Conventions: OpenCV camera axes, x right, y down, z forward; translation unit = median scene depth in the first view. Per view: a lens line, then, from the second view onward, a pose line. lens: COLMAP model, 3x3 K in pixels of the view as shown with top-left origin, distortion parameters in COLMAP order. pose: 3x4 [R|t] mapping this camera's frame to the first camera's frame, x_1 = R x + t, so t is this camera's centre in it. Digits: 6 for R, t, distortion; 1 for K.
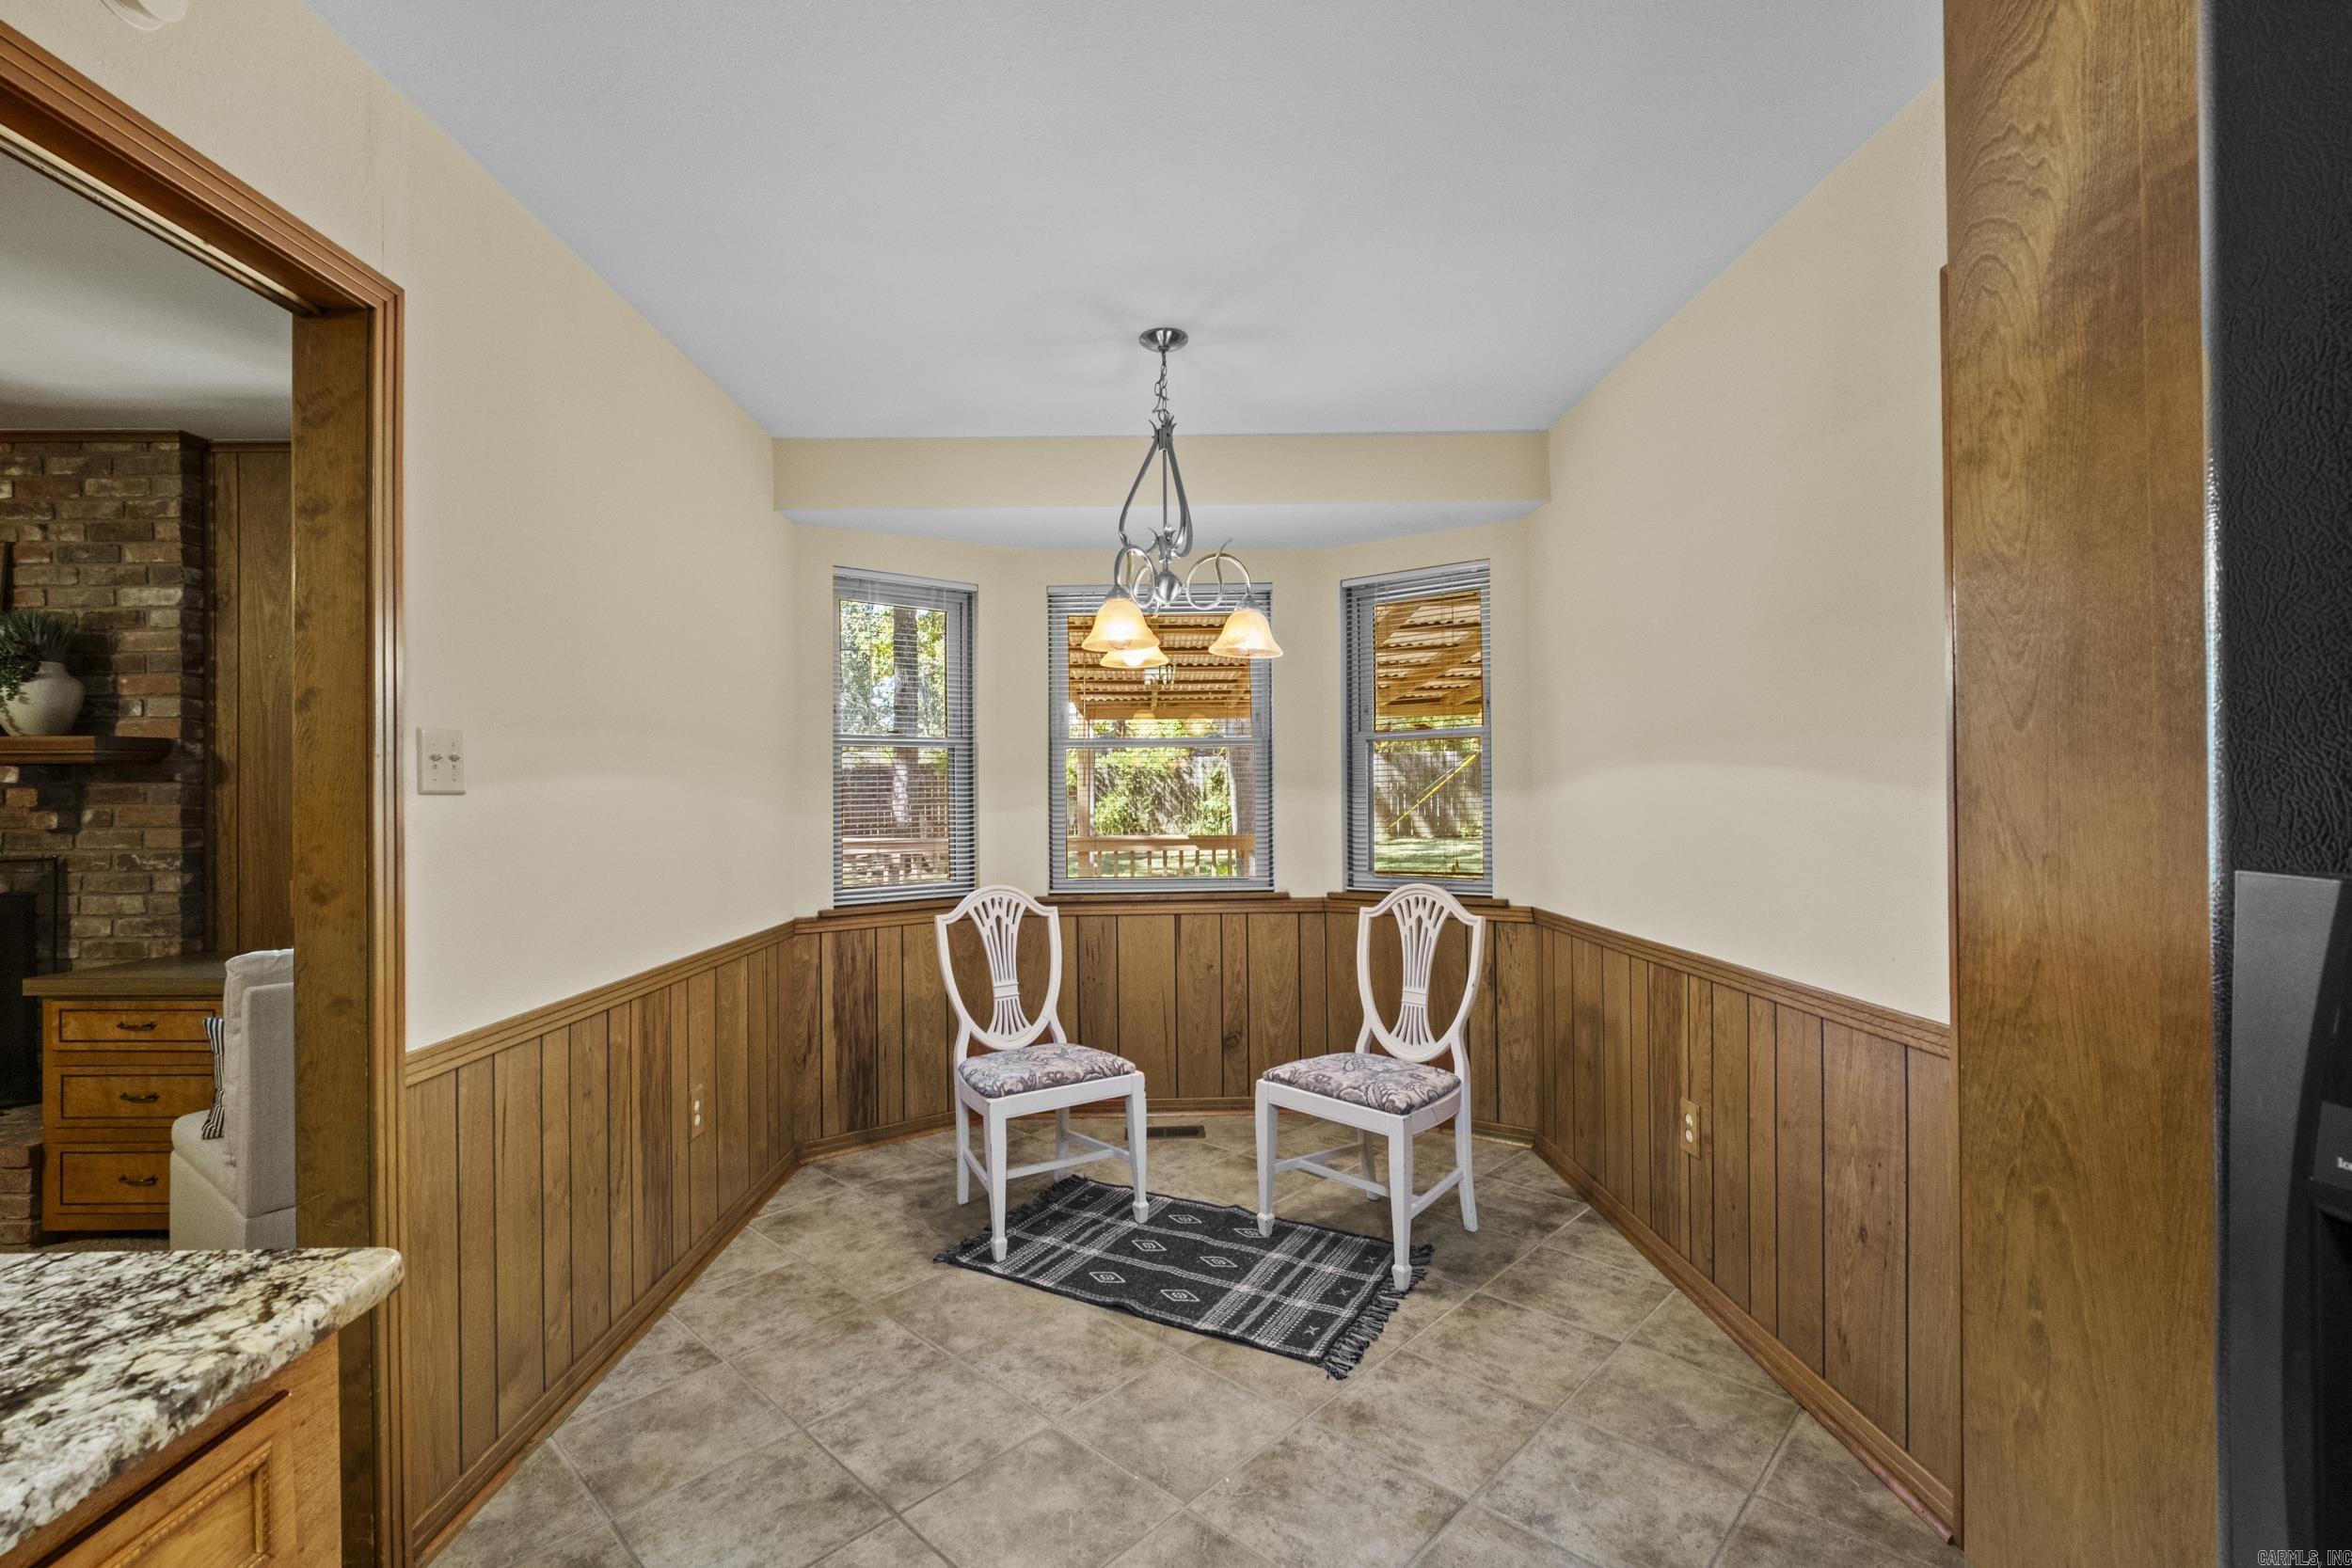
lens RADIAL K [[1030.8, 0, 1169.3], [0, 1030.8, 794.3], [0, 0, 1]] dist [-0.007554, -0.000167]
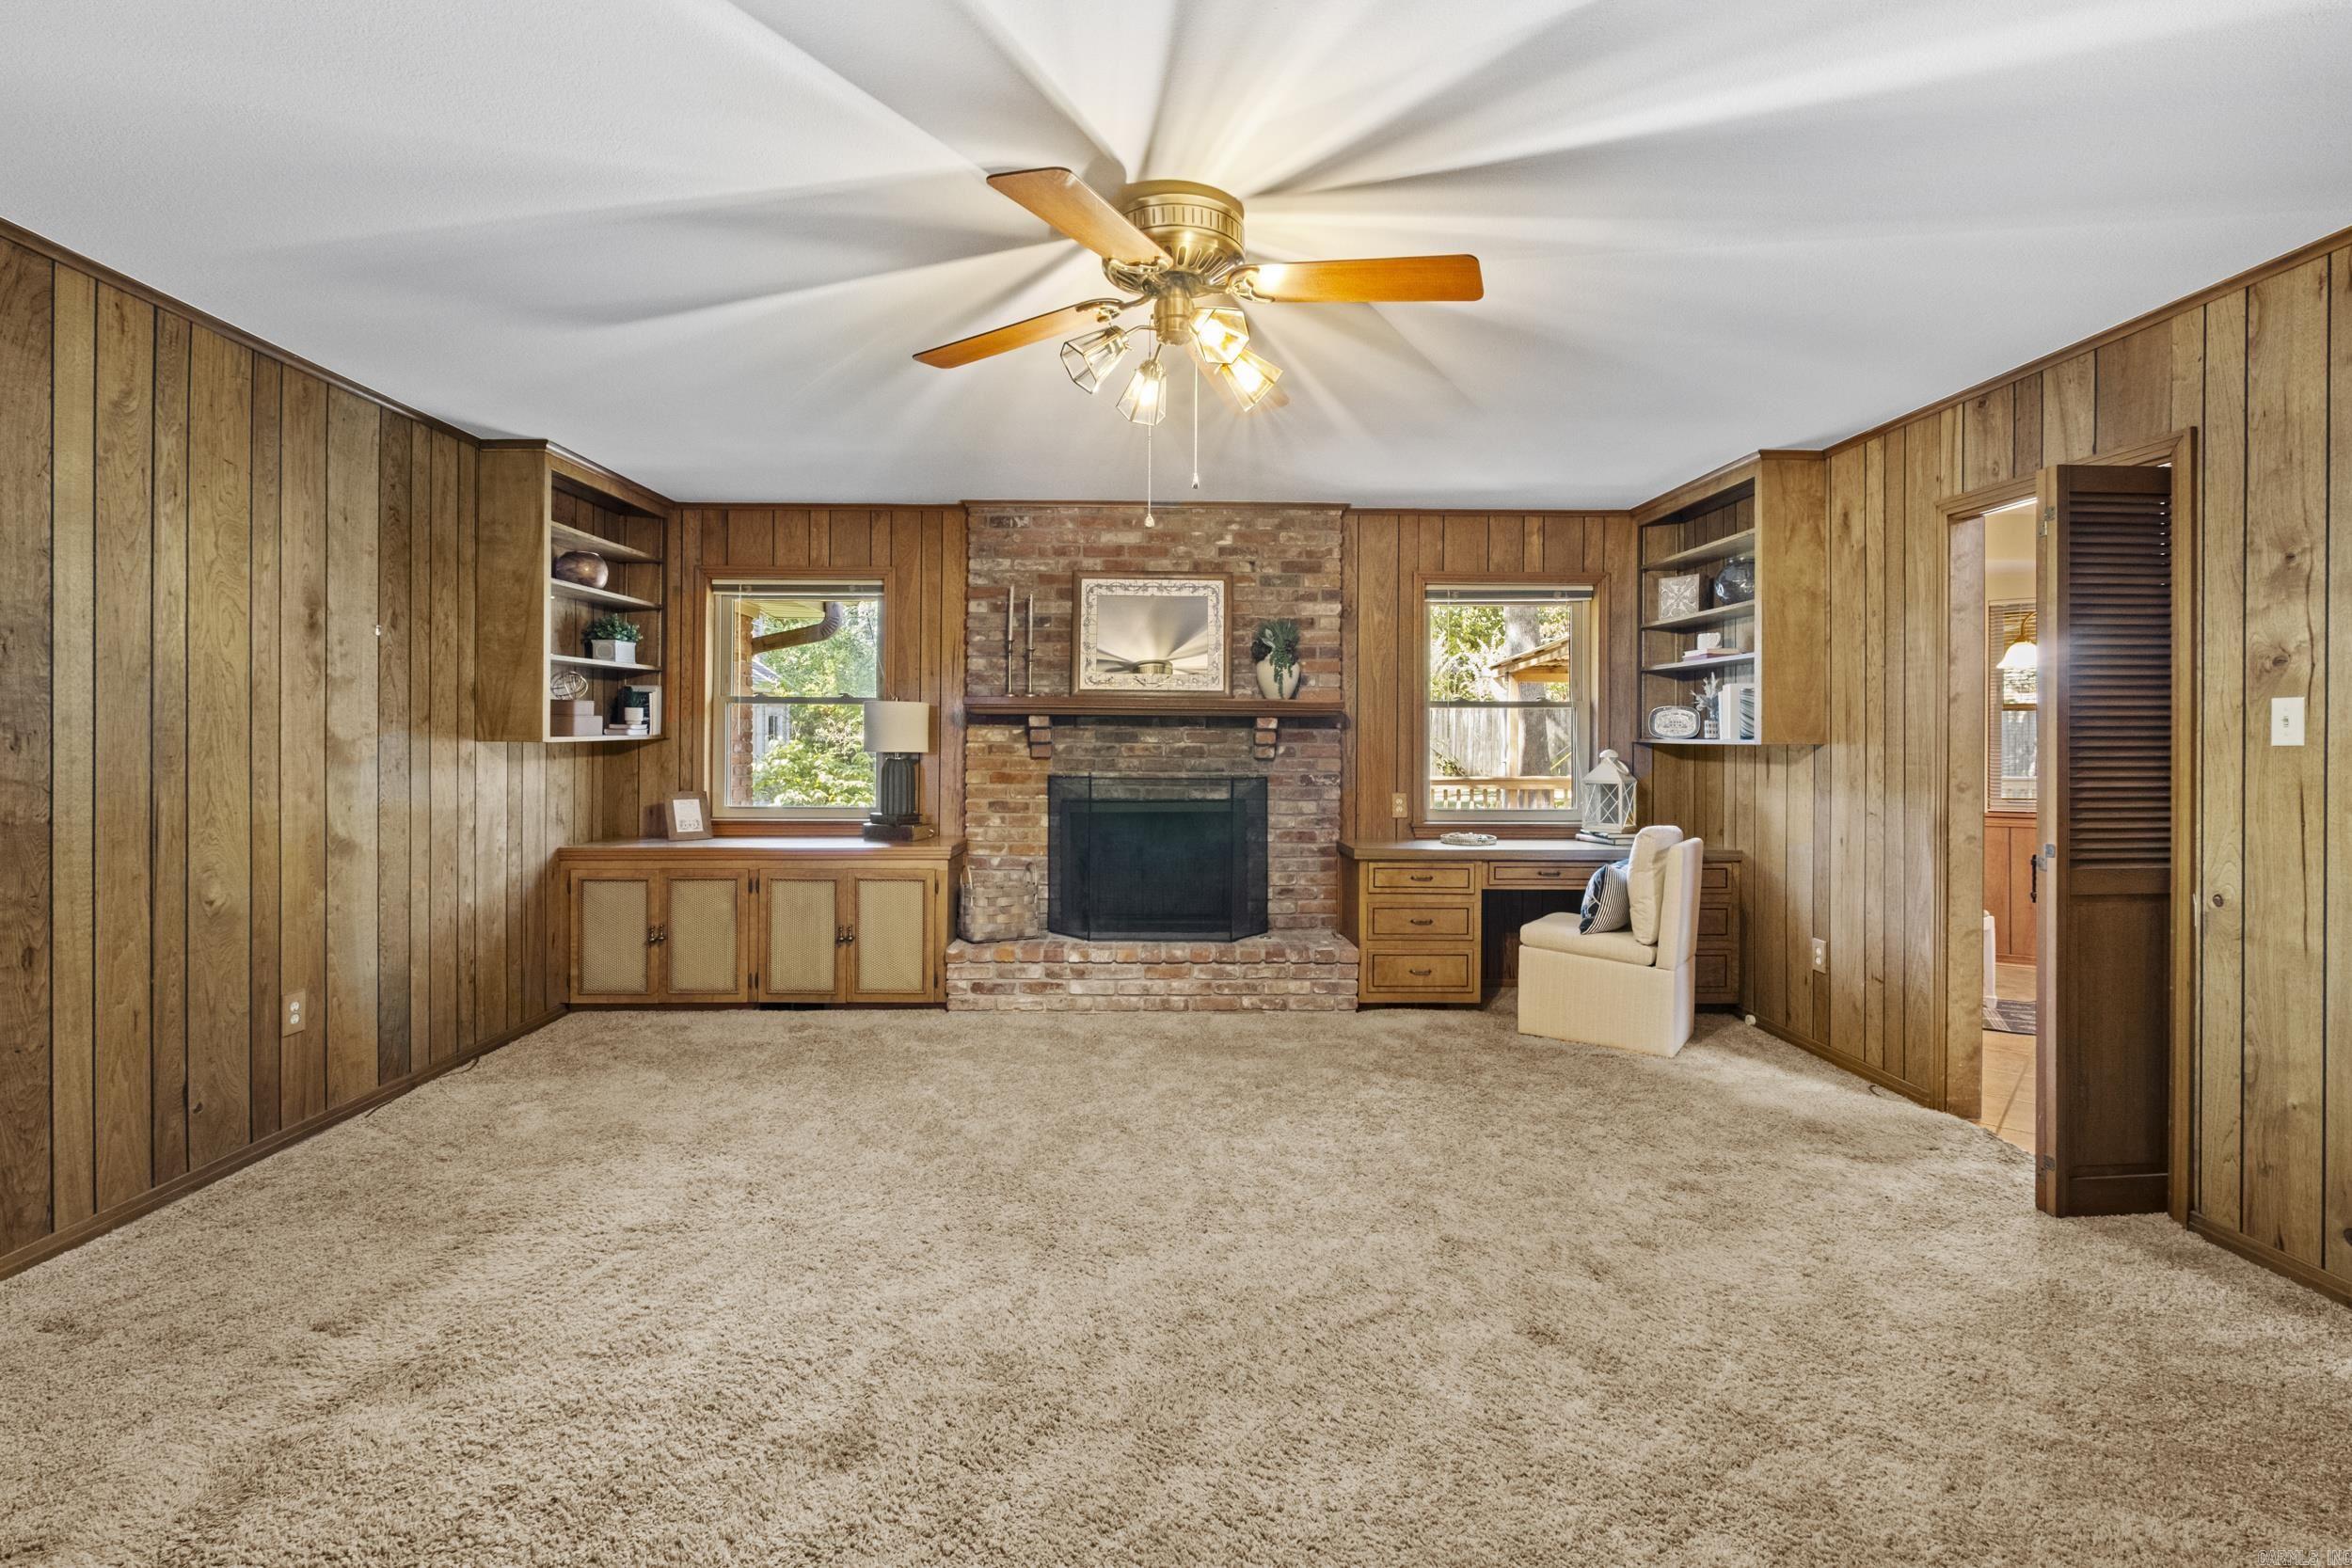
lens RADIAL K [[1030.8, 0, 1161.2], [0, 1030.8, 745.6], [0, 0, 1]] dist [-0.007554, -0.000167]
pose [[0.999921, 0.012206, 0.003100, -1.341041], [-0.012222, 0.999912, 0.005206, 0.009465], [-0.003036, -0.005243, 0.999982, -0.612497]]
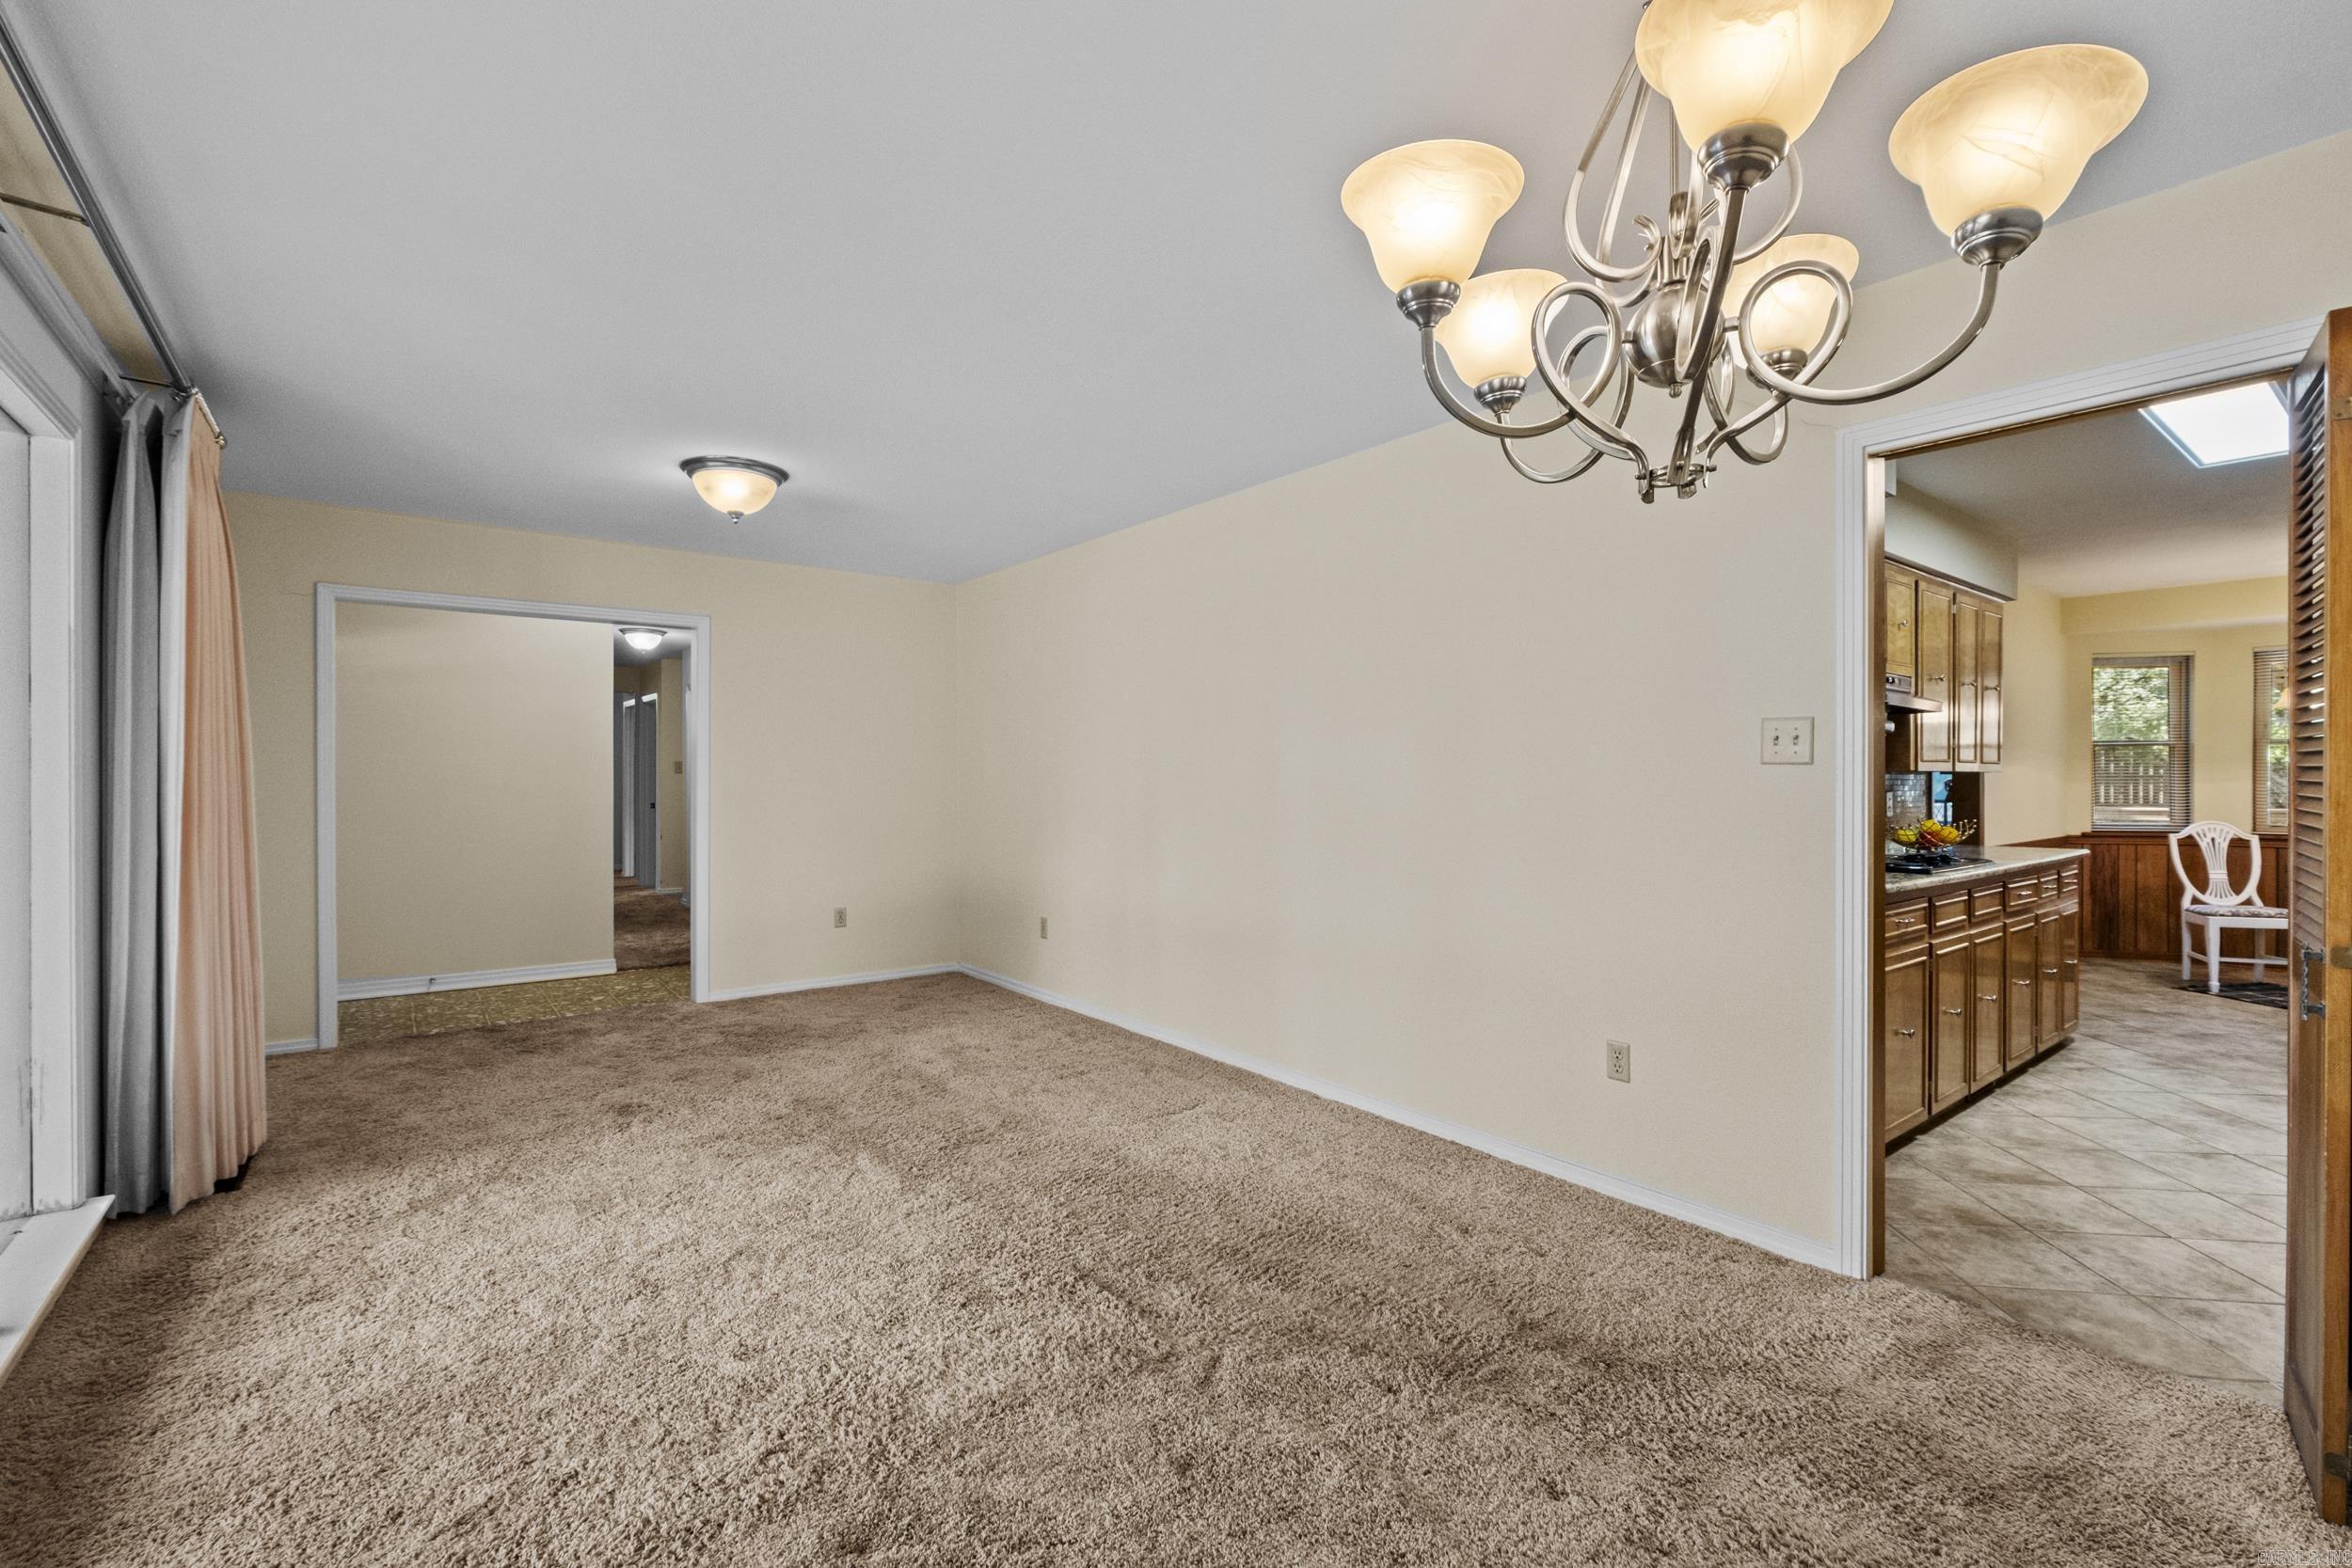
lens RADIAL K [[1030.8, 0, 1136.6], [0, 1030.8, 781.0], [0, 0, 1]] dist [-0.007554, -0.000167]
pose [[0.578453, 0.007937, -0.815677, 0.229917], [0.002038, 0.999935, 0.011175, -0.011350], [0.815713, -0.008127, 0.578400, -1.761942]]
